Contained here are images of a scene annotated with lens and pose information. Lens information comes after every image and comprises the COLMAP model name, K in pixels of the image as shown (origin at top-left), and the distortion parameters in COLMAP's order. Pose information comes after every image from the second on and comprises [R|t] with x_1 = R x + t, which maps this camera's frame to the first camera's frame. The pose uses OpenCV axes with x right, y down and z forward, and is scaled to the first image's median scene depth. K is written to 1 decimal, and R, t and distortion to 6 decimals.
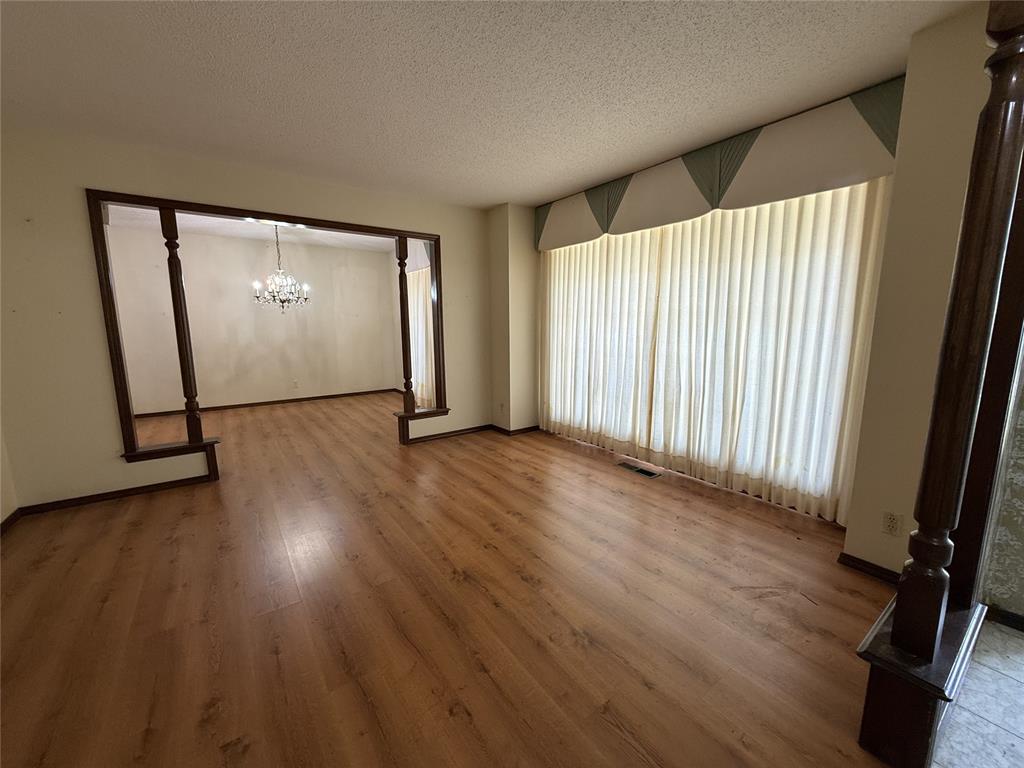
lens RADIAL K [[408.2, 0, 512.3], [0, 408.2, 385.3], [0, 0, 1]] dist [-0.002085, 0.000232]
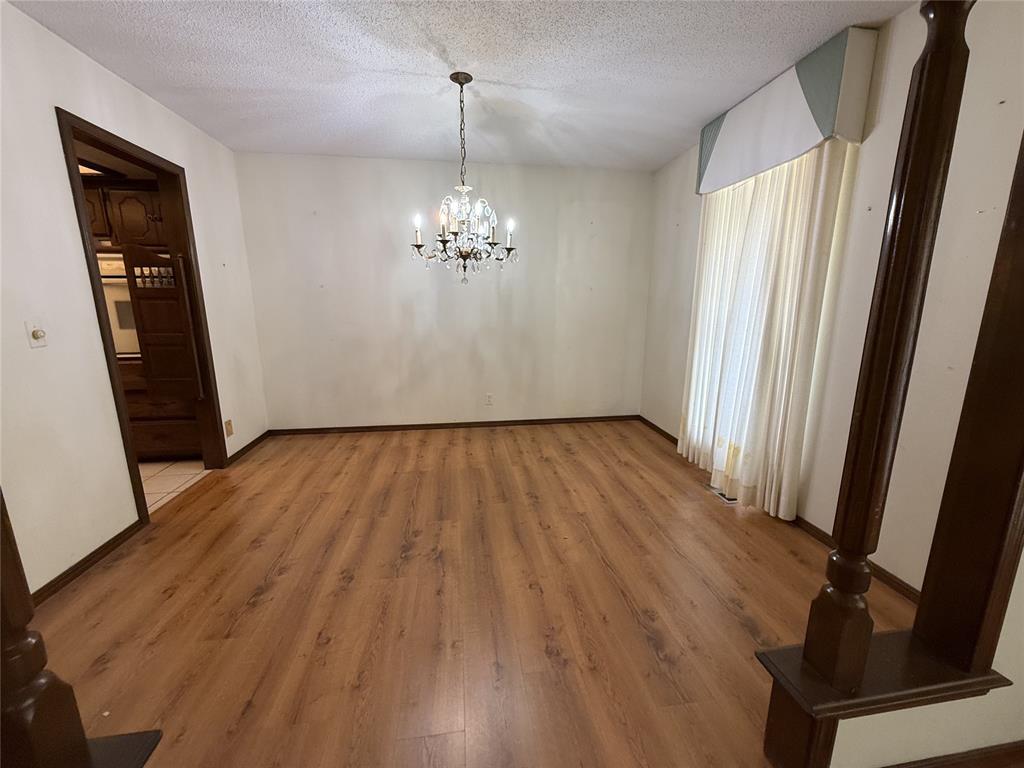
lens RADIAL K [[408.2, 0, 511.4], [0, 408.2, 382.3], [0, 0, 1]] dist [-0.002085, 0.000232]
pose [[0.885460, 0.098635, -0.454128, -0.535148], [-0.079032, 0.994942, 0.062000, -0.175283], [0.457947, -0.019008, 0.888776, 1.126626]]
